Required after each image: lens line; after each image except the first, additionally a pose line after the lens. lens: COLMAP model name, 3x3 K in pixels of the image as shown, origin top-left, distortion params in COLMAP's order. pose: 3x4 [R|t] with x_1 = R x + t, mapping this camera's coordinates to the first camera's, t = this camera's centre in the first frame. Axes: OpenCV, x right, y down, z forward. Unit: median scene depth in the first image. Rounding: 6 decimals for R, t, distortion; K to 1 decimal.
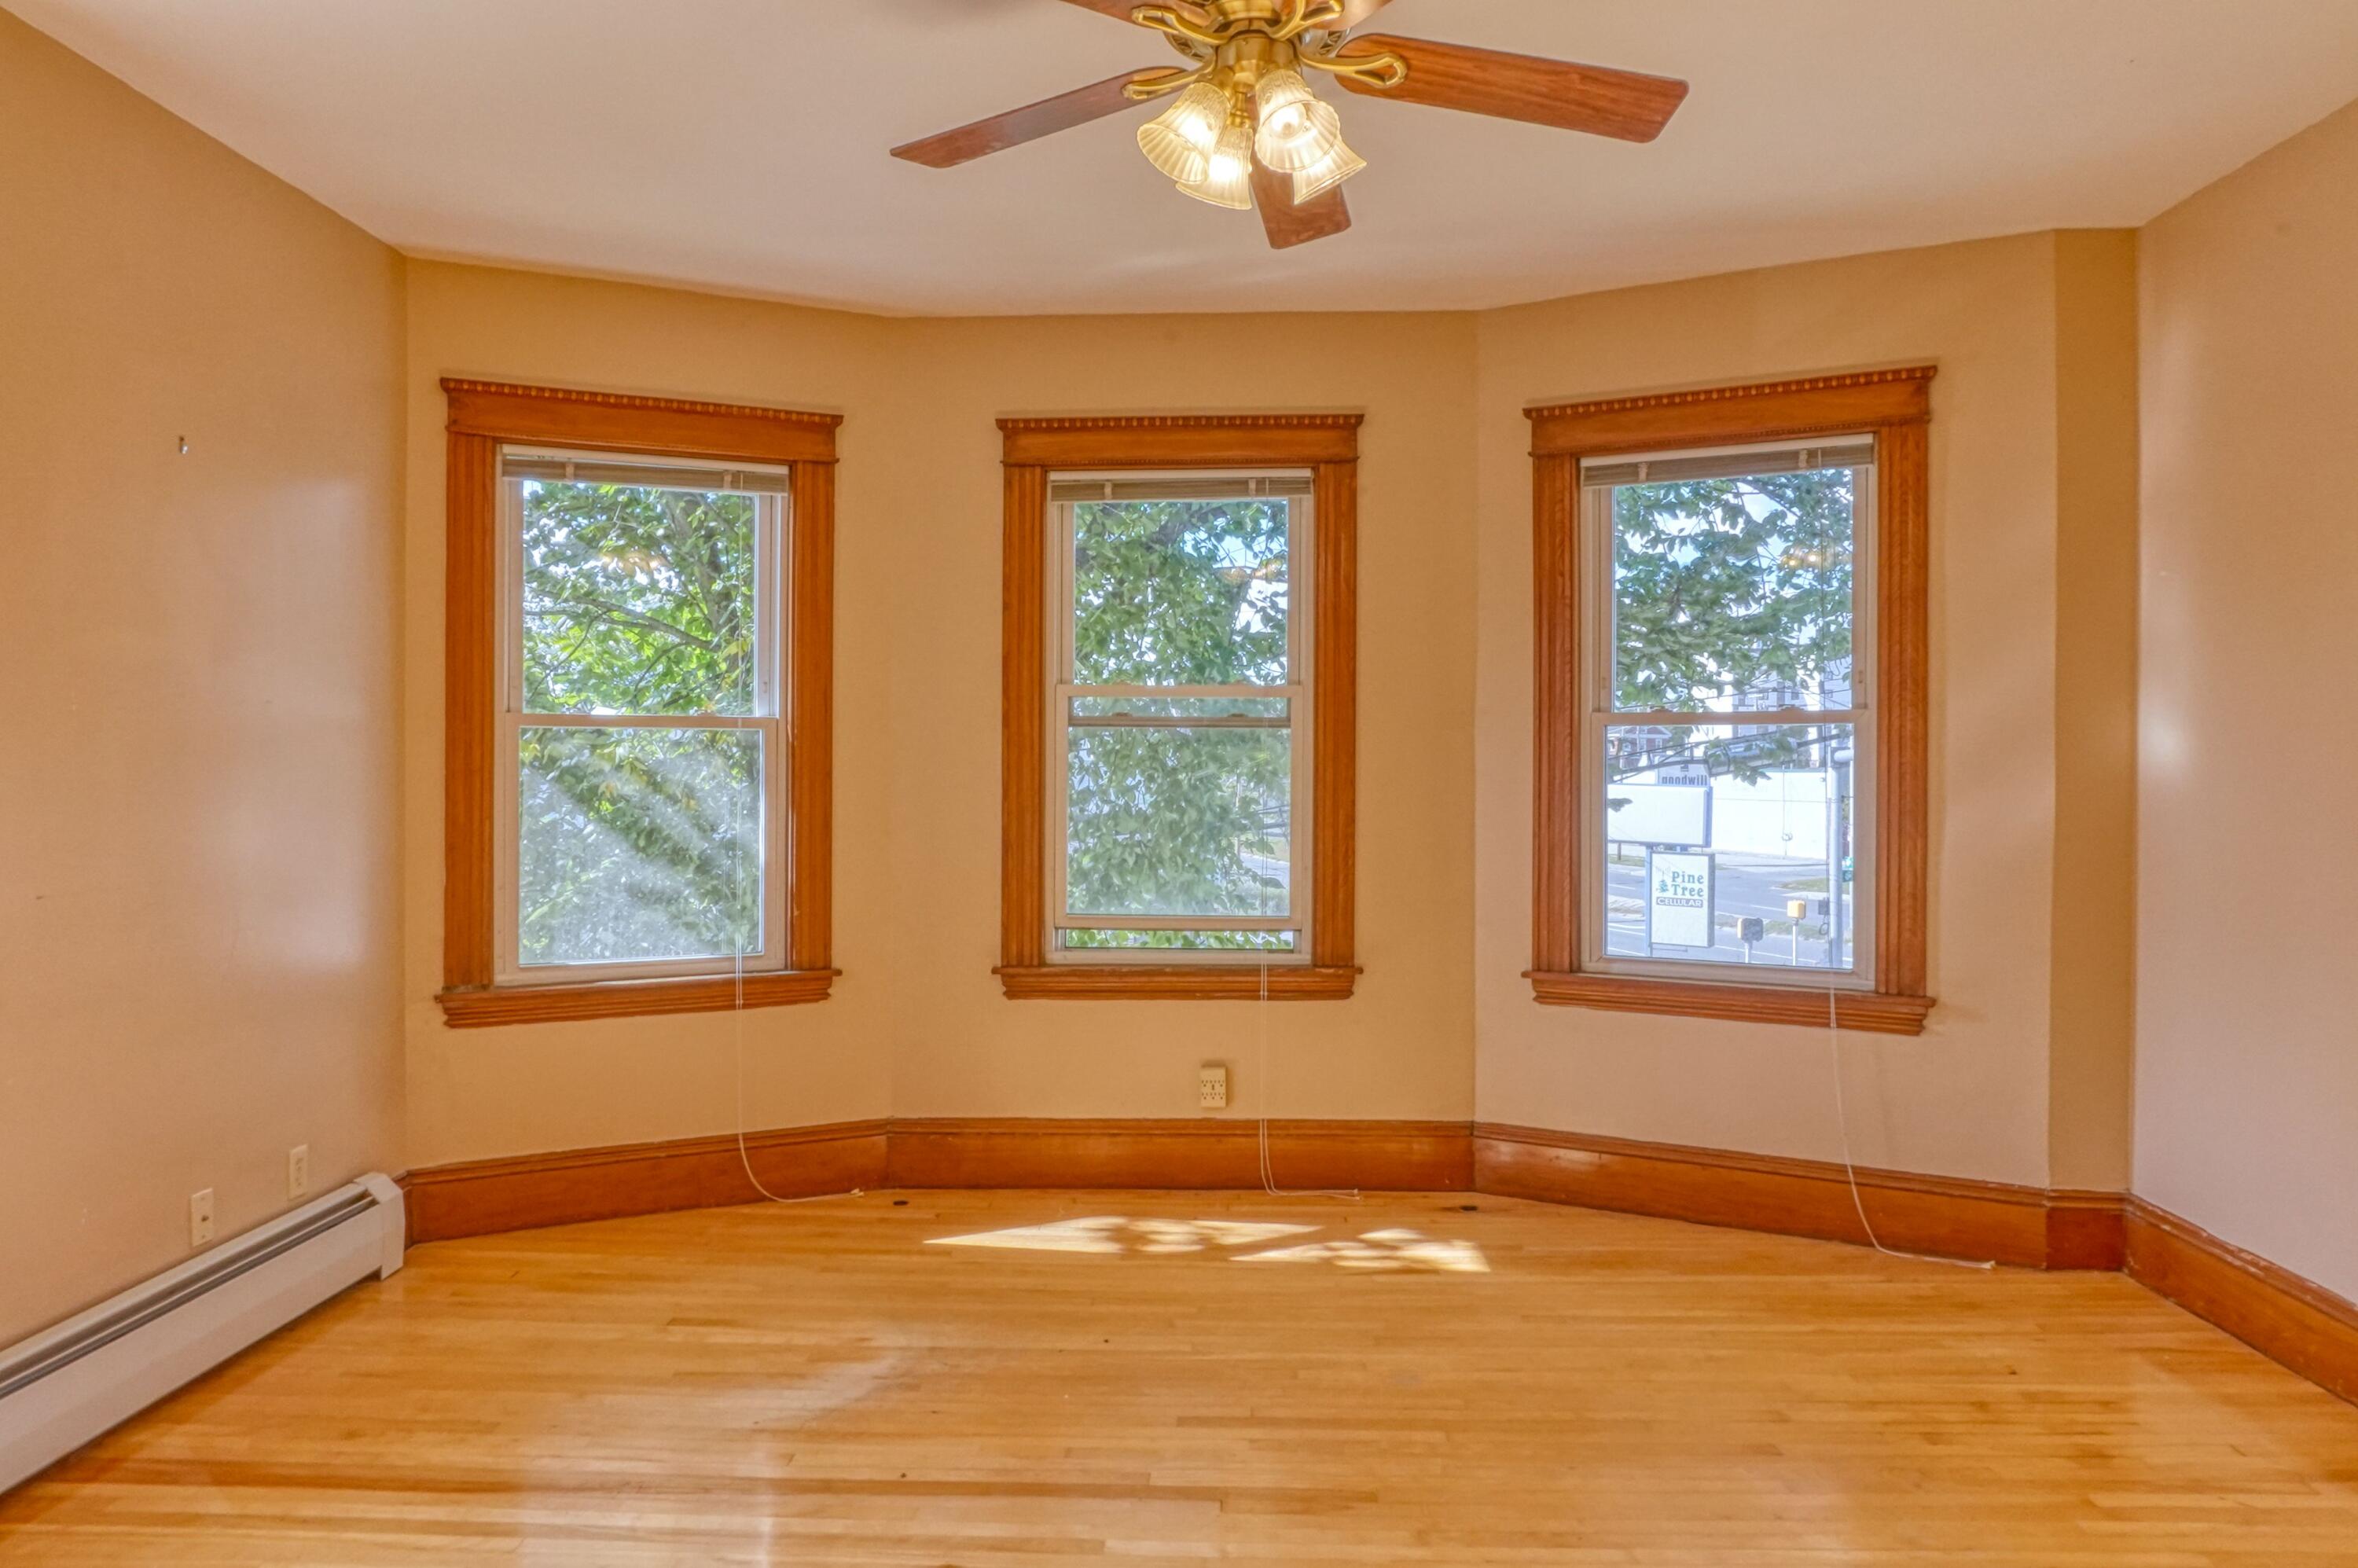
lens RADIAL K [[1579.7, 0, 1179.5], [0, 1579.7, 780.7], [0, 0, 1]] dist [-0.046157, 0.027609]
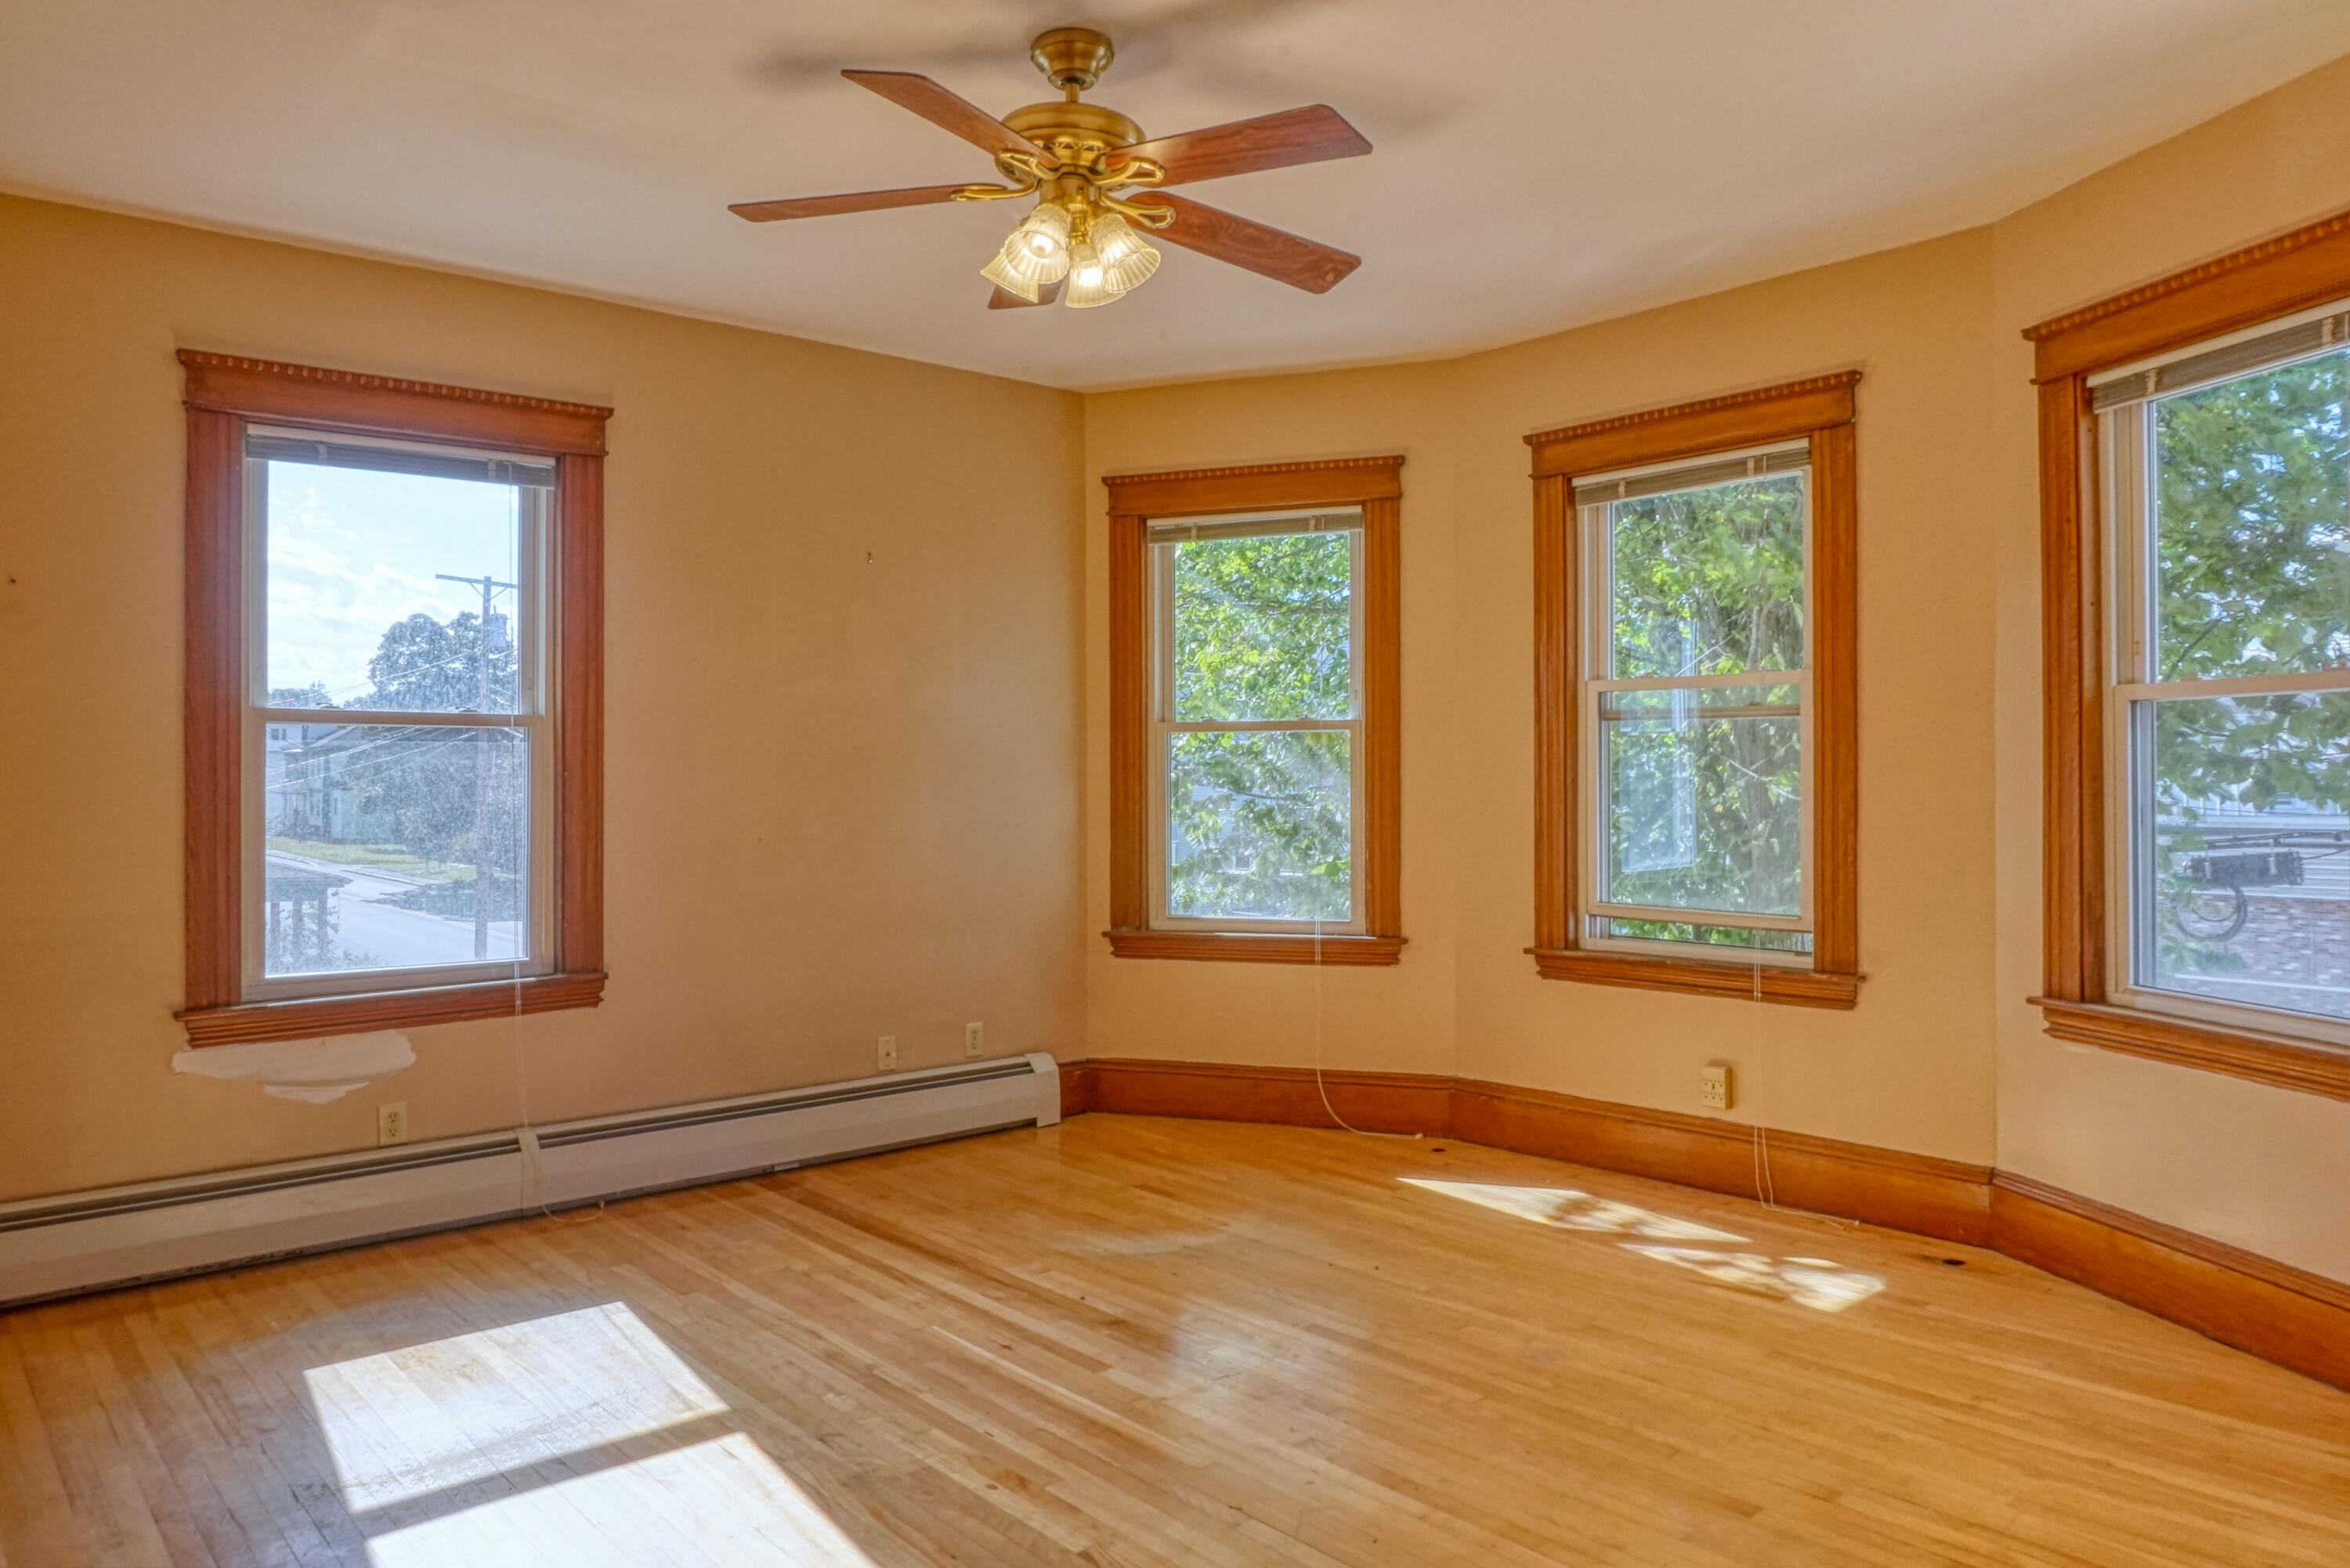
lens RADIAL K [[1574.3, 0, 1169.7], [0, 1574.3, 780.5], [0, 0, 1]] dist [-0.046157, 0.027609]
pose [[0.687091, -0.001206, -0.726571, 0.512040], [-0.002235, 0.999990, -0.003773, 0.009935], [0.726568, 0.004216, 0.687081, 0.094321]]
